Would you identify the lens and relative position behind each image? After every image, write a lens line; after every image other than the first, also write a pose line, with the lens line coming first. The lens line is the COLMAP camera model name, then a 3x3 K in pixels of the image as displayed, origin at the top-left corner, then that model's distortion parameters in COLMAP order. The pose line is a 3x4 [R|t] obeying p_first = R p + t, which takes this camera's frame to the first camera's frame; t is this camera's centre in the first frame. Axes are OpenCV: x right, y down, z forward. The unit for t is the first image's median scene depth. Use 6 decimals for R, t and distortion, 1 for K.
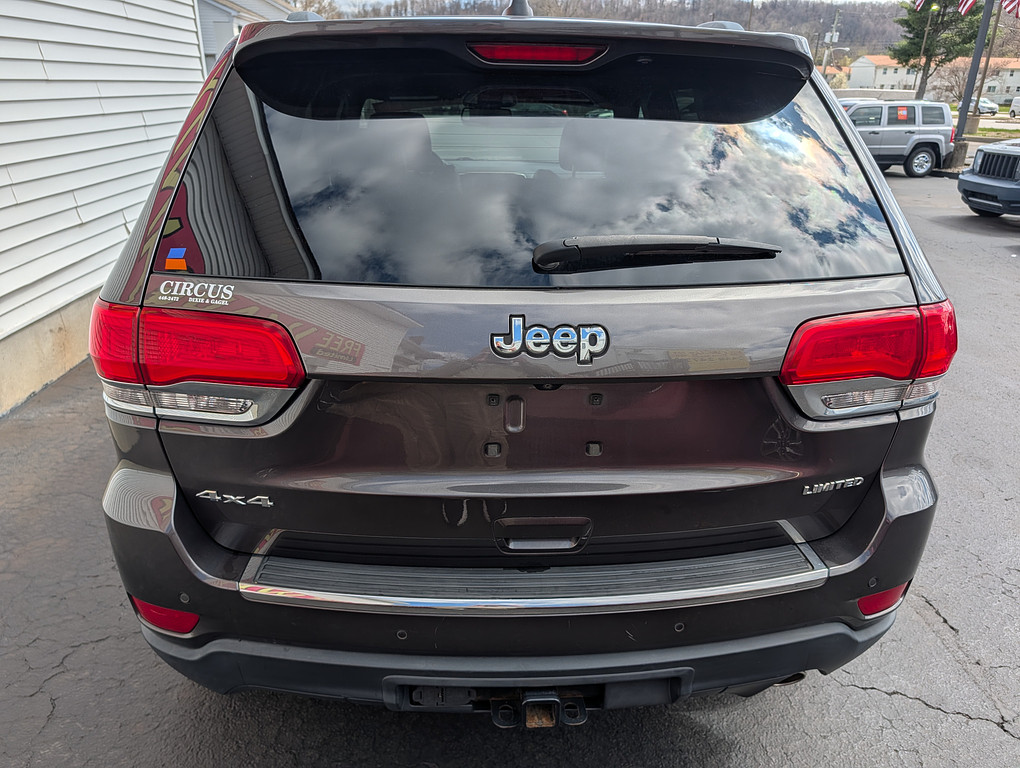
lens RADIAL K [[722.4, 0, 510.0], [0, 722.4, 384.0], [0, 0, 1]] dist [0.017496, -0.016052]
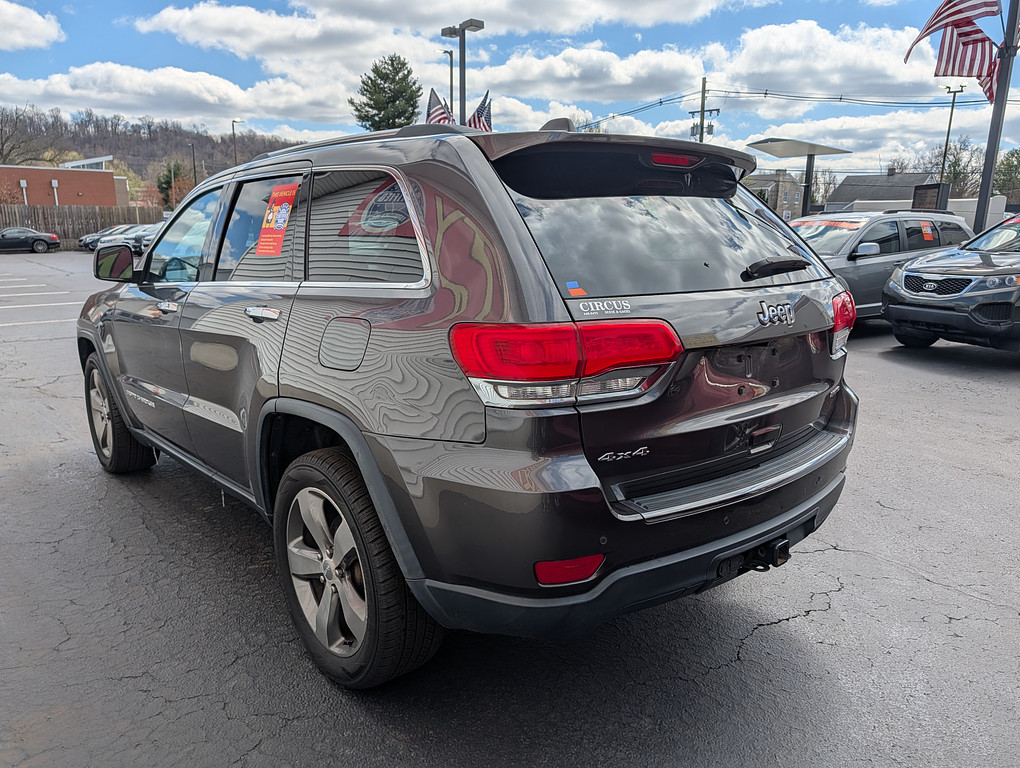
lens RADIAL K [[722.4, 0, 510.0], [0, 722.4, 384.0], [0, 0, 1]] dist [0.017496, -0.016052]
pose [[0.804565, -0.143081, 0.576371, -0.197479], [0.224964, 0.971642, -0.072827, 0.011477], [-0.549605, 0.188257, 0.813937, -0.005362]]
